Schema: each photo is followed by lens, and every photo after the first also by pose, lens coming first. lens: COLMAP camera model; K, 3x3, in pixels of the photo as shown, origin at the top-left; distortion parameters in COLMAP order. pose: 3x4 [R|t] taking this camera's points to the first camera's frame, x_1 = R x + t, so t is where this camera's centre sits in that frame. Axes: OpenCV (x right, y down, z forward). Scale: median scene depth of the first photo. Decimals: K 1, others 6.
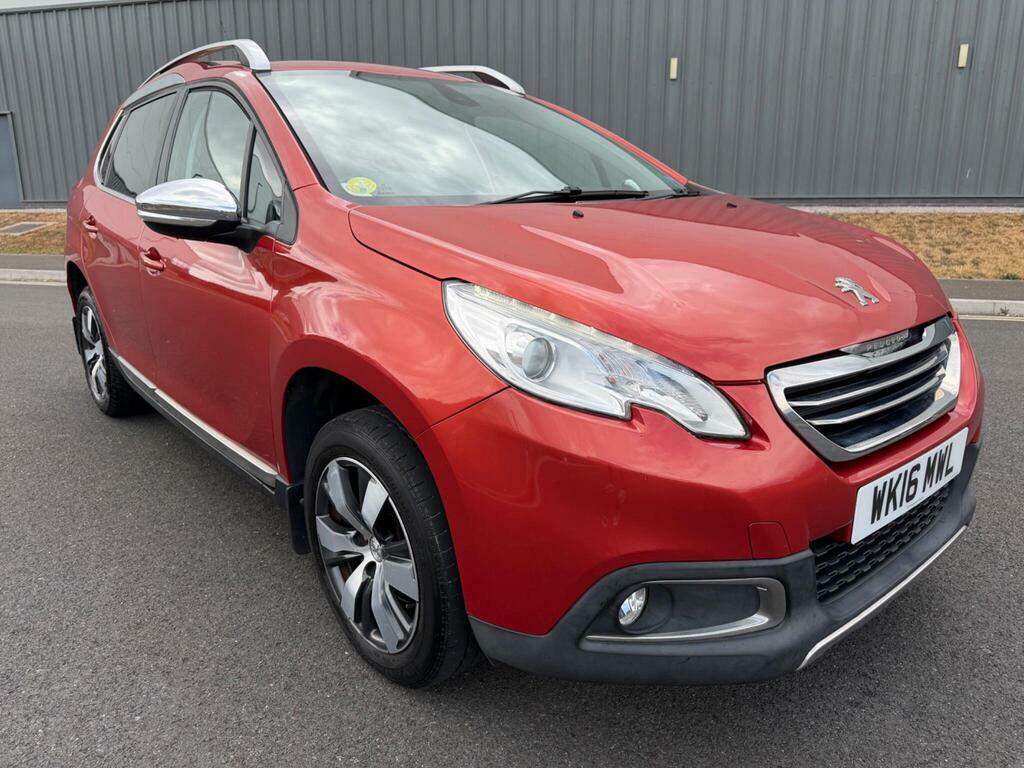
lens RADIAL K [[689.1, 0, 512.3], [0, 689.1, 354.5], [0, 0, 1]] dist [0.107181, -0.150967]
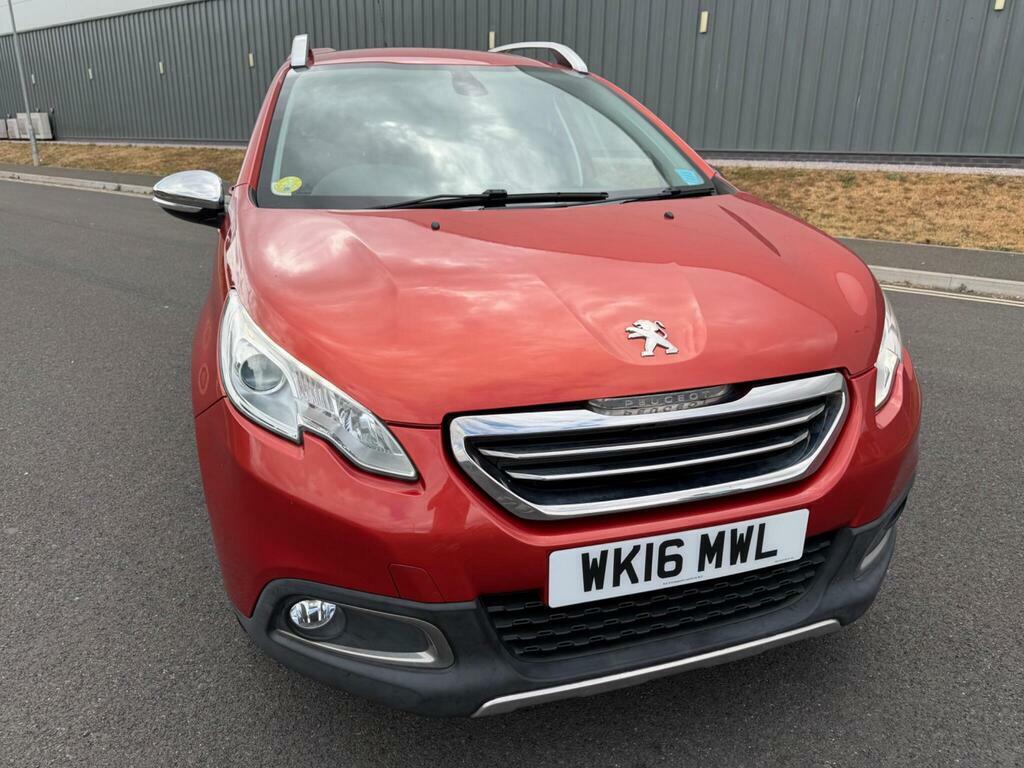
lens RADIAL K [[689.1, 0, 512.3], [0, 689.1, 354.5], [0, 0, 1]] dist [0.107181, -0.150967]
pose [[0.926574, 0.122805, -0.355500, 0.695497], [-0.097813, 0.991349, 0.087514, -0.139529], [0.363172, -0.046316, 0.930570, 0.113407]]
